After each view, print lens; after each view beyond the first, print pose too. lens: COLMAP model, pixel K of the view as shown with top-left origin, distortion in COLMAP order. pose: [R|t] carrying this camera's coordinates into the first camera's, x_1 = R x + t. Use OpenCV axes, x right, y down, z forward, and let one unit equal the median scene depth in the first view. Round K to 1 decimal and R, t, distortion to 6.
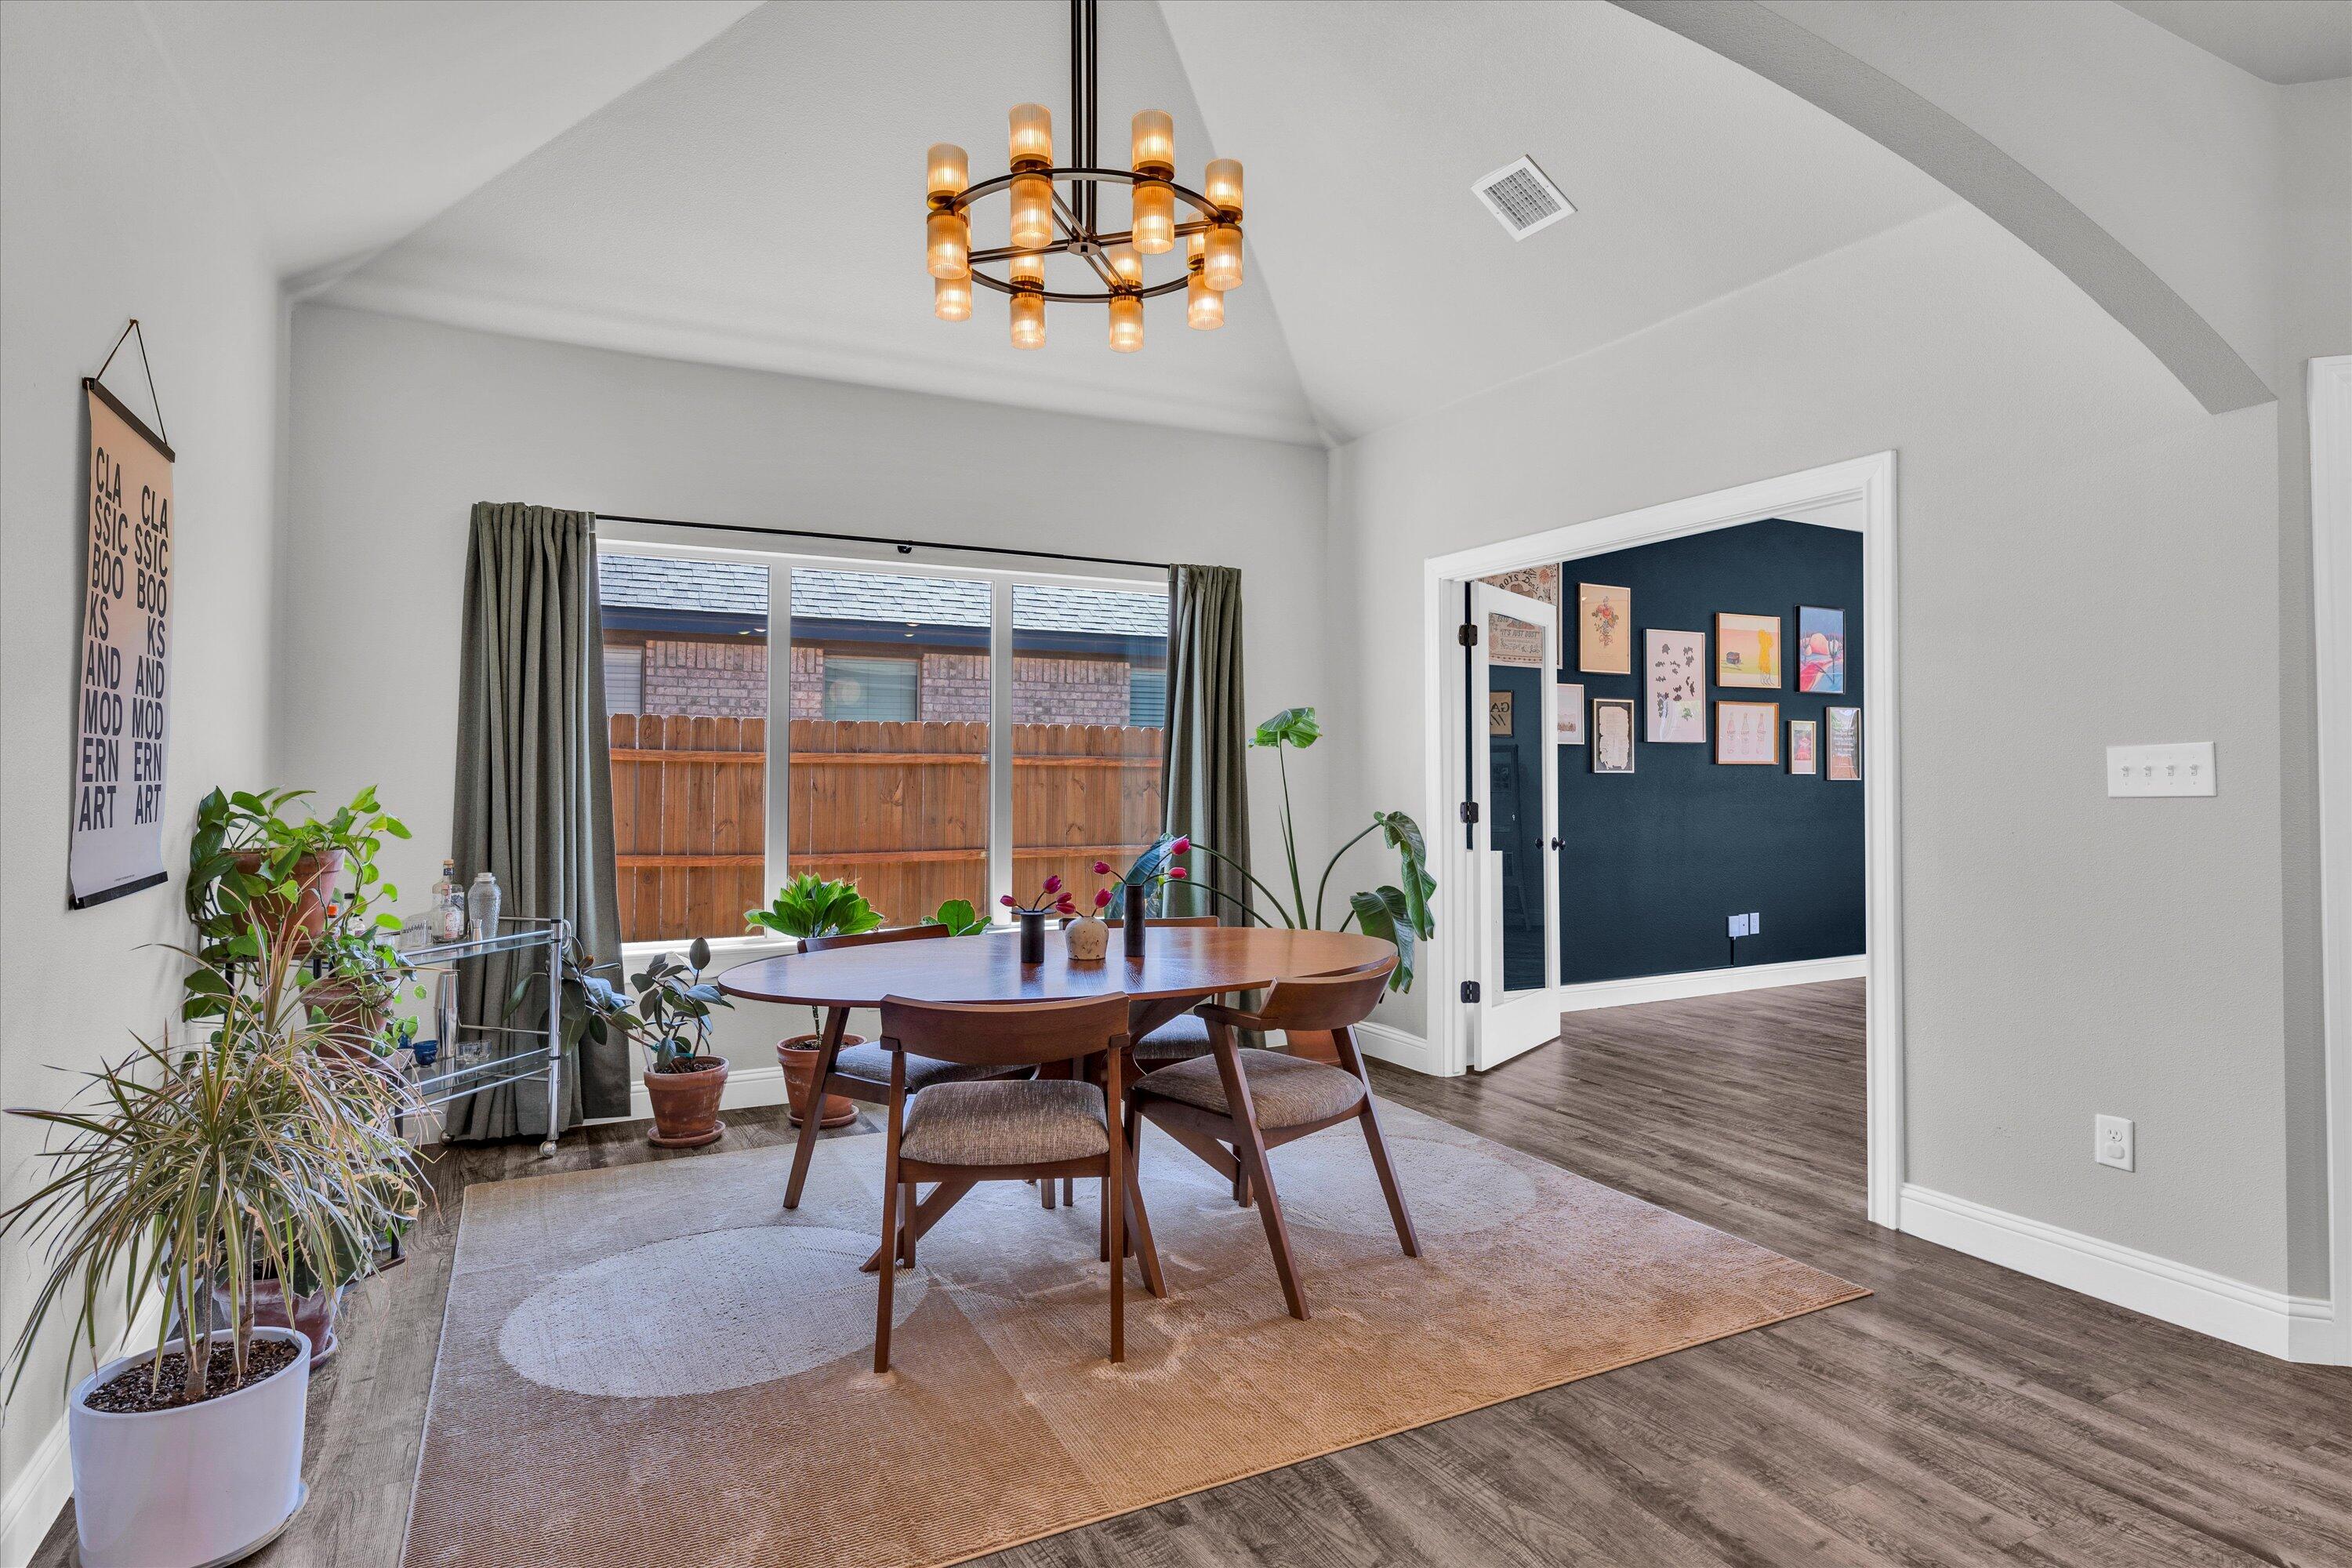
lens RADIAL K [[1209.8, 0, 1174.2], [0, 1209.8, 760.2], [0, 0, 1]] dist [0.001395, 0.000028]
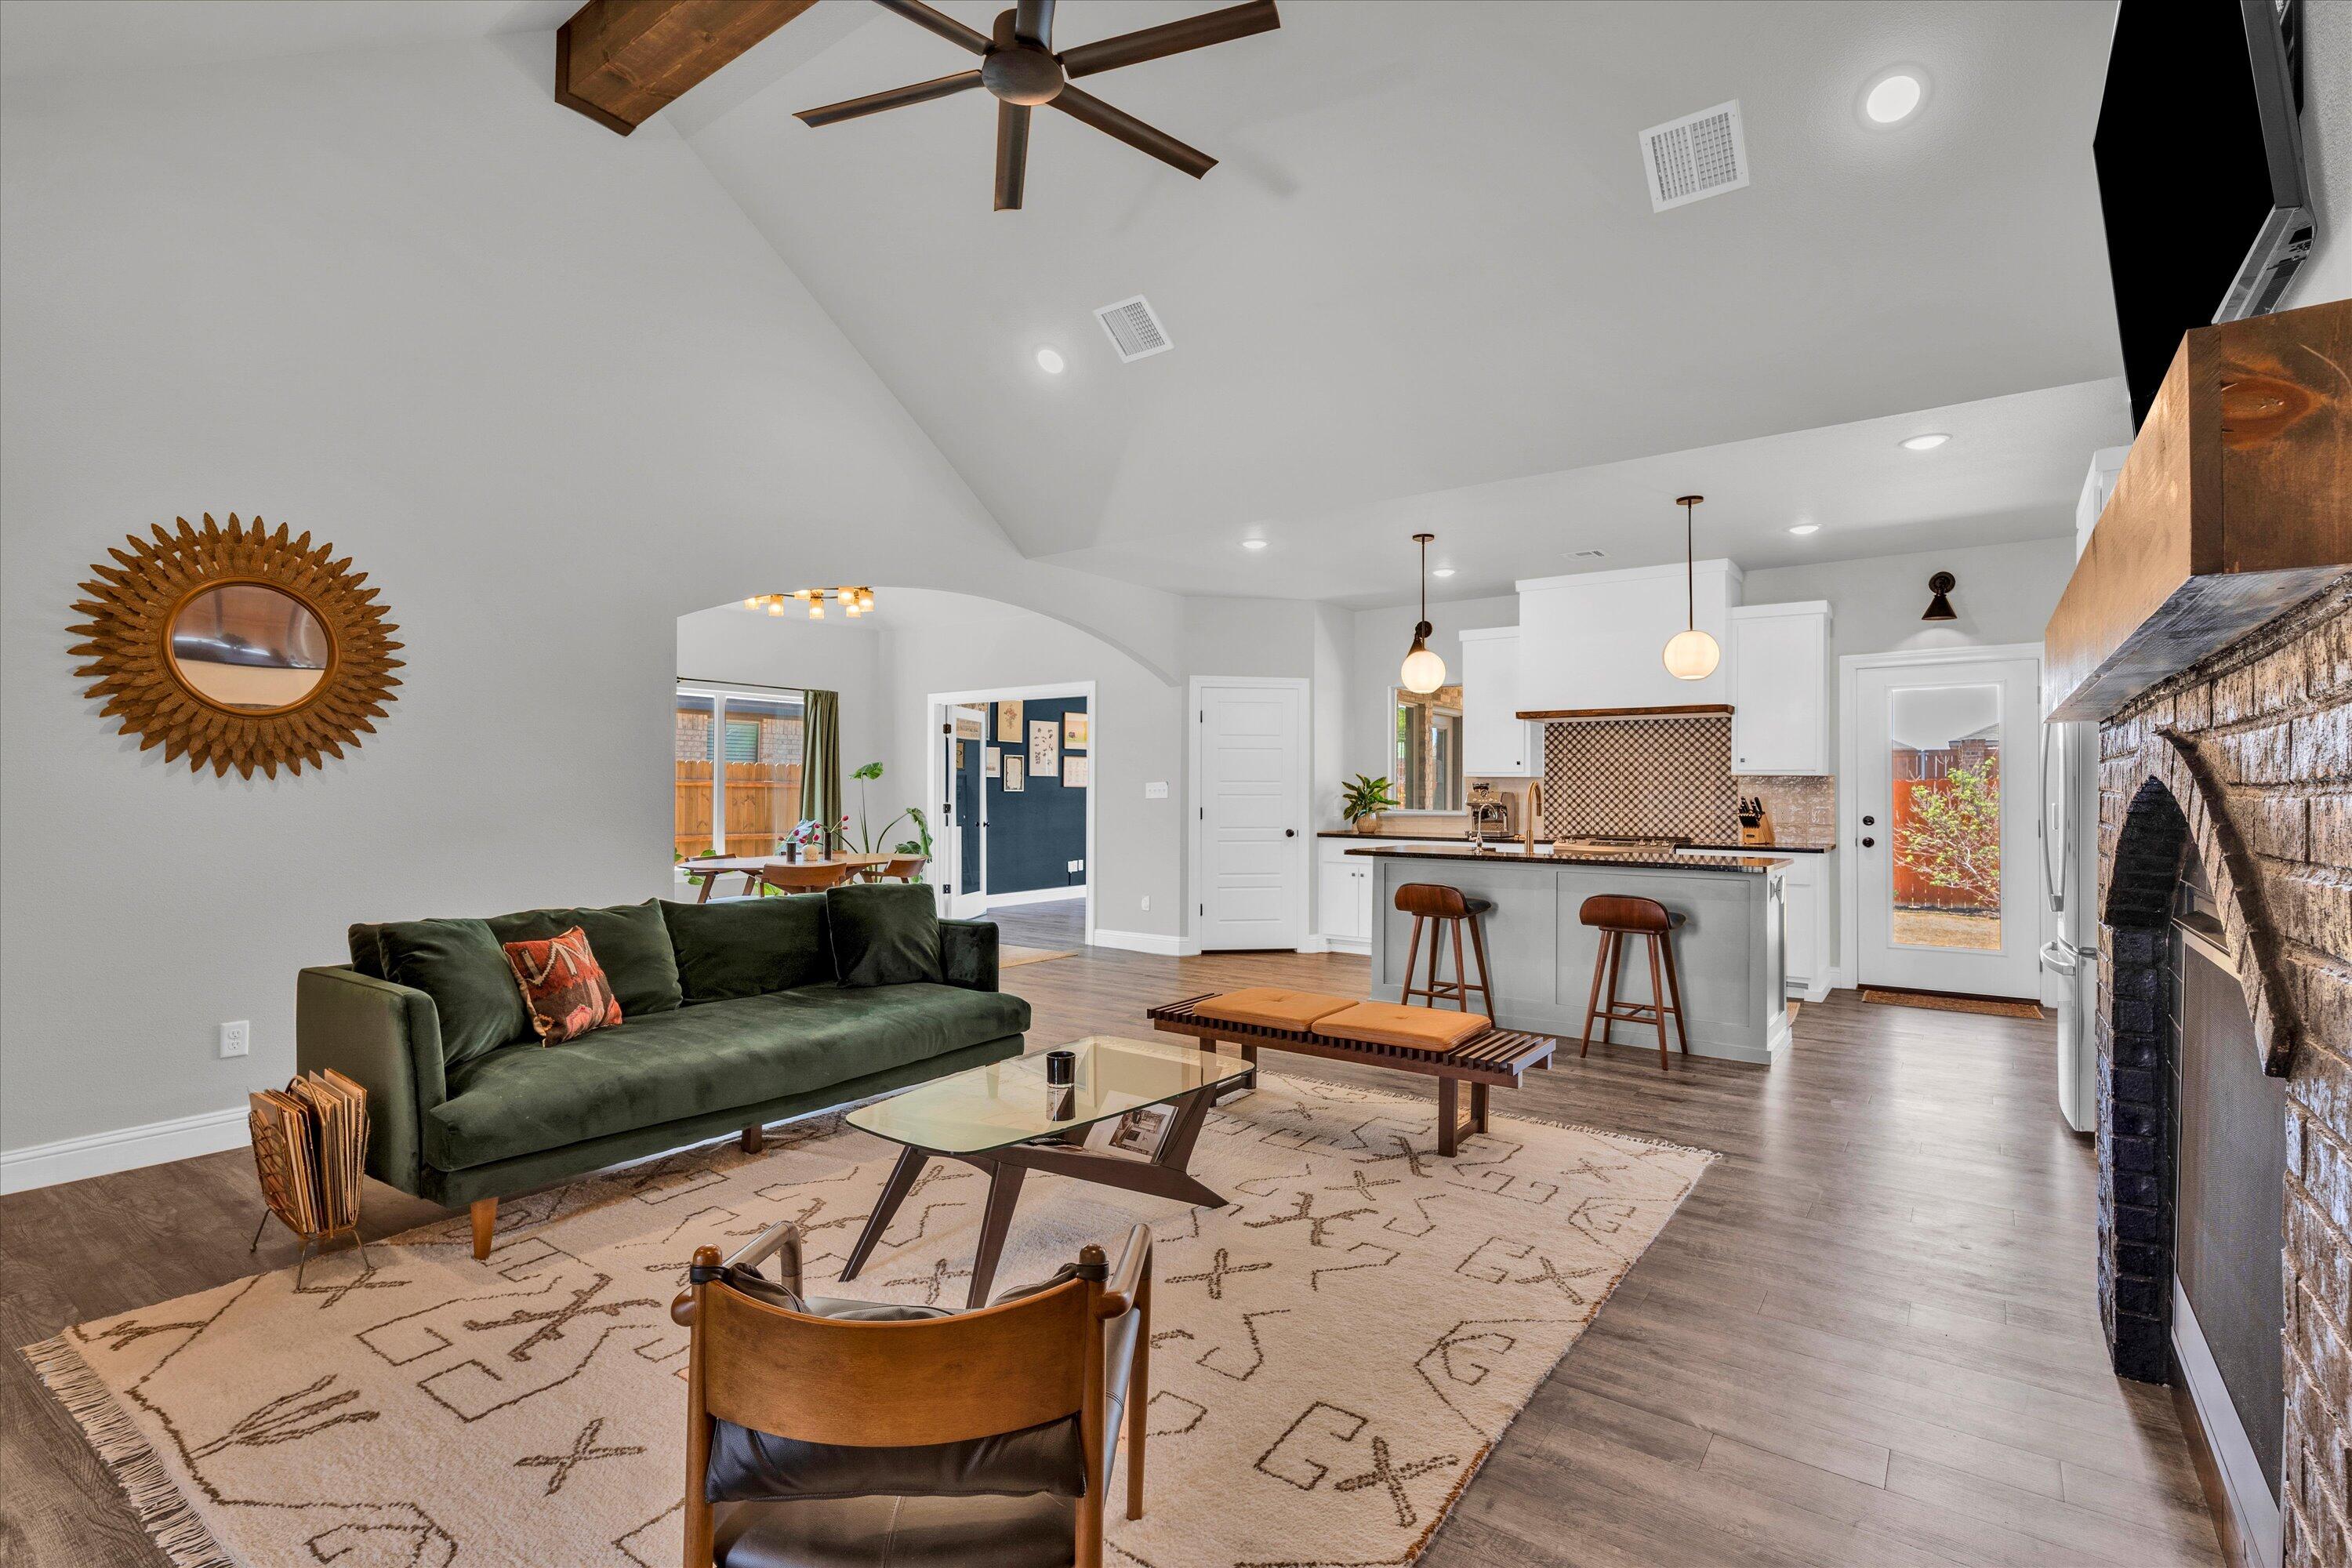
lens RADIAL K [[1089.1, 0, 1168.8], [0, 1089.1, 777.2], [0, 0, 1]] dist [0.000353, 0.000008]
pose [[0.893984, 0.009428, 0.447999, -0.245592], [-0.008194, 0.999955, -0.004693, -0.007235], [-0.448024, 0.000524, 0.894022, -0.825967]]
